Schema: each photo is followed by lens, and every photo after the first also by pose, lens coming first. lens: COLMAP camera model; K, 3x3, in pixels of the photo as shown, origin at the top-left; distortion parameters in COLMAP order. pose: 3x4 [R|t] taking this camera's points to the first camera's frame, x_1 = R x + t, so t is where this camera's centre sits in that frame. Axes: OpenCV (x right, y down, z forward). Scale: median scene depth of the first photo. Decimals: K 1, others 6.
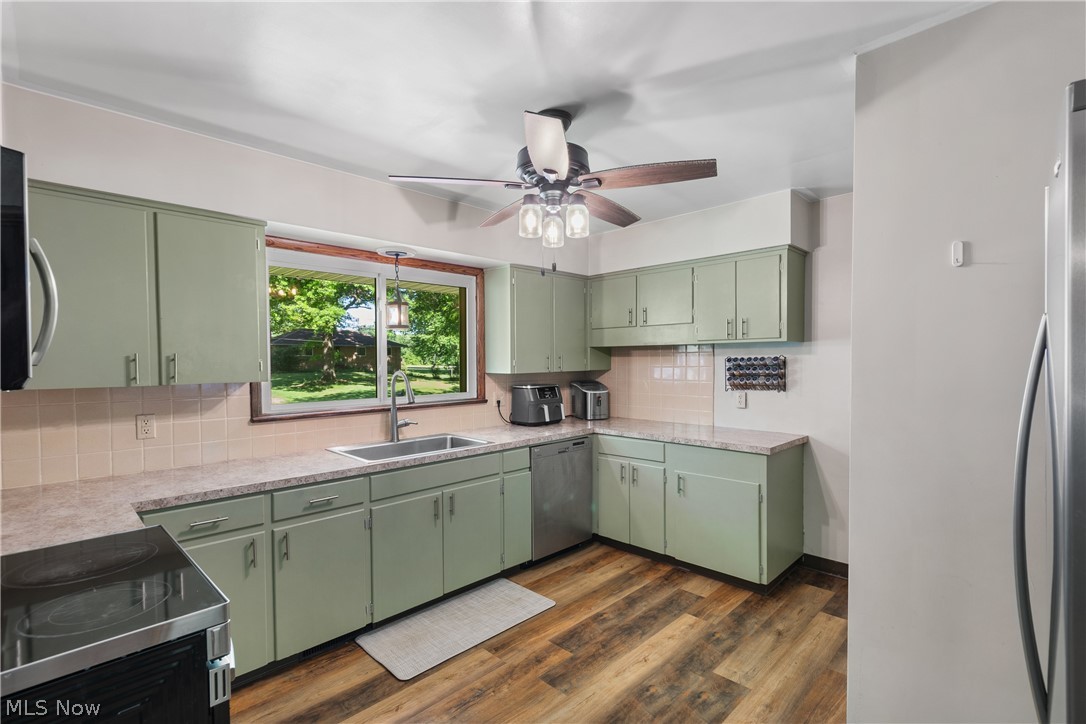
lens RADIAL K [[506.8, 0, 563.3], [0, 506.8, 376.4], [0, 0, 1]] dist [-0.000373, 0.000262]
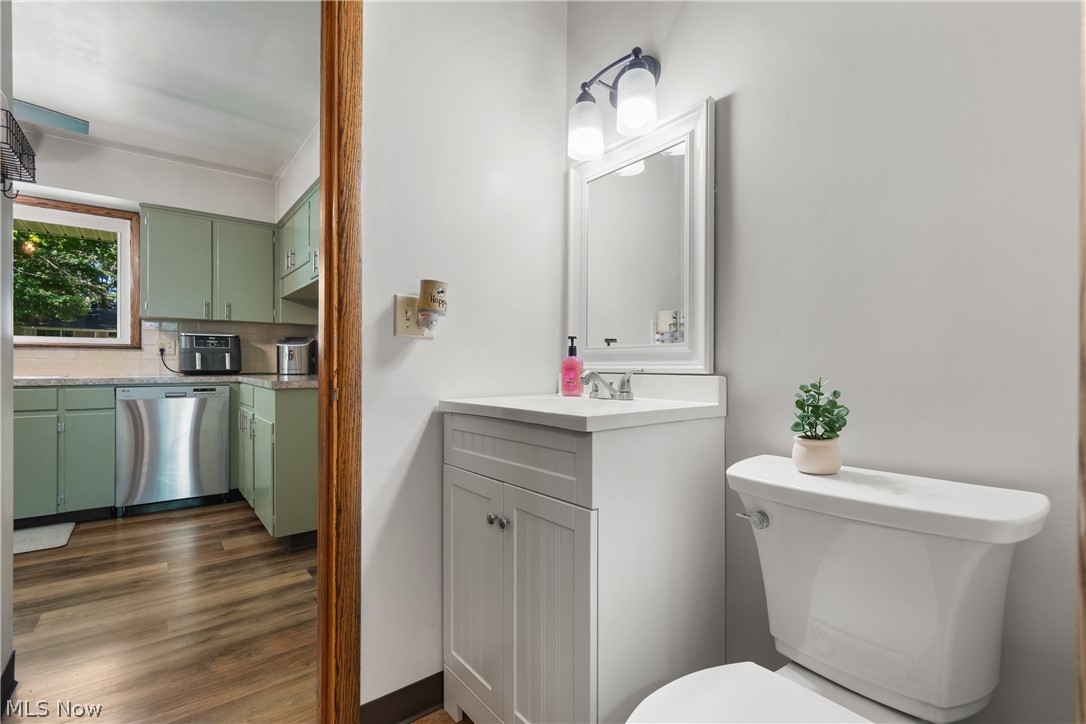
lens RADIAL K [[506.8, 0, 571.3], [0, 506.8, 366.6], [0, 0, 1]] dist [-0.000373, 0.000262]
pose [[0.992503, 0.012541, -0.121577, 0.797078], [-0.016334, 0.999409, -0.030257, 0.102176], [0.121126, 0.032016, 0.992121, 0.136939]]
